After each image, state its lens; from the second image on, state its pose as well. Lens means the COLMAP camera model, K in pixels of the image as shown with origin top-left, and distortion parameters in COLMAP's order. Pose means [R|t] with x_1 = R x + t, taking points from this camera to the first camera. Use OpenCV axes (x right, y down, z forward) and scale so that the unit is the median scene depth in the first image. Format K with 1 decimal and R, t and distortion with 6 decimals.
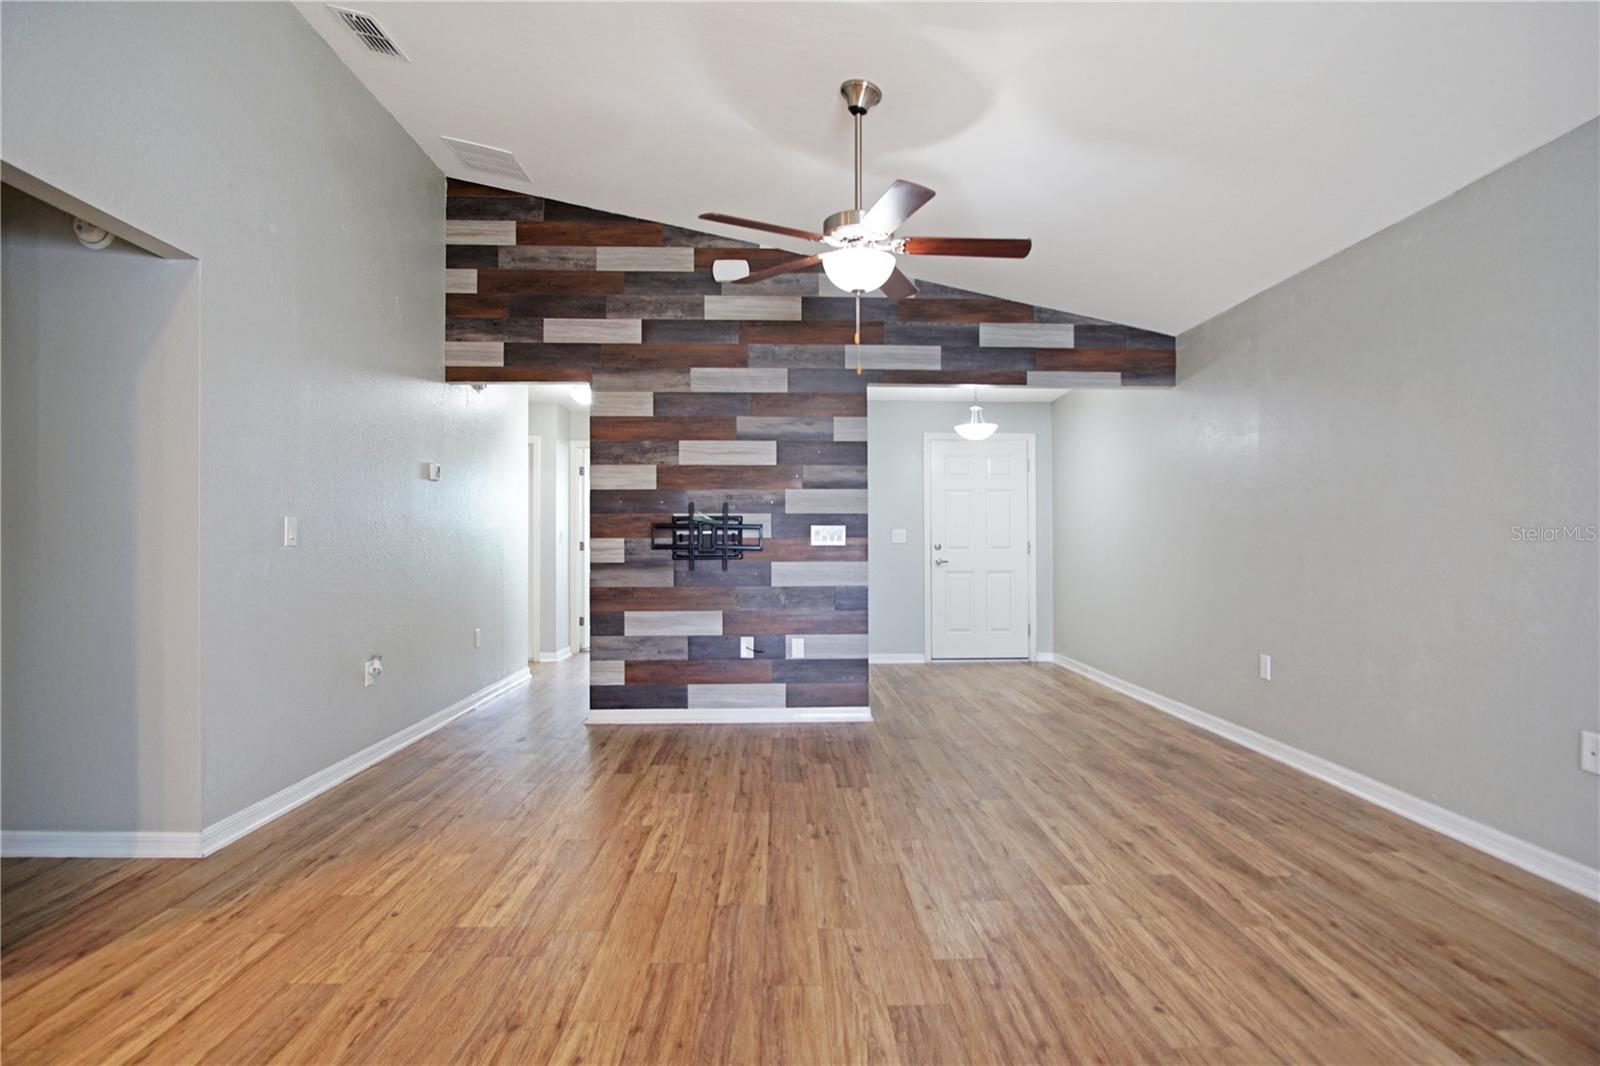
lens RADIAL K [[848.9, 0, 824.2], [0, 848.9, 530.0], [0, 0, 1]] dist [-0.024831, 0.000872]
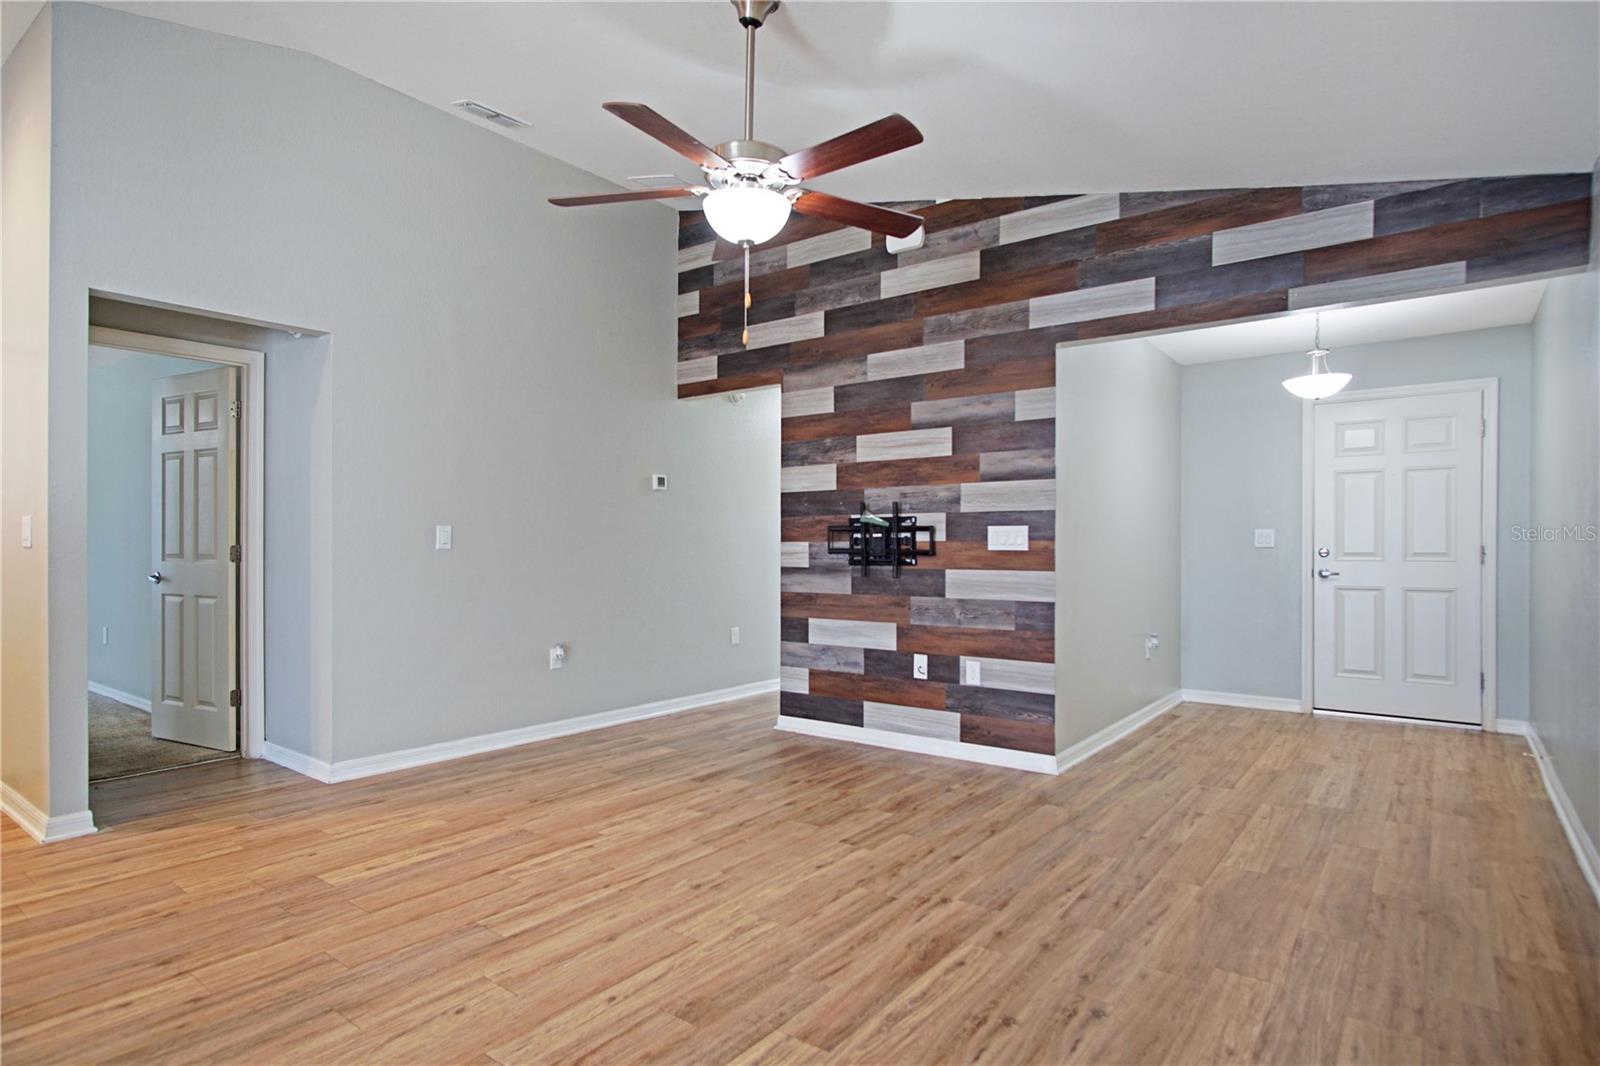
lens RADIAL K [[864.7, 0, 803.1], [0, 864.7, 545.1], [0, 0, 1]] dist [-0.018594, 0.003743]
pose [[0.765704, -0.000112, -0.643193, 0.388982], [0.009059, 0.999903, 0.010611, 0.002678], [0.643129, -0.013952, 0.765630, 0.242486]]
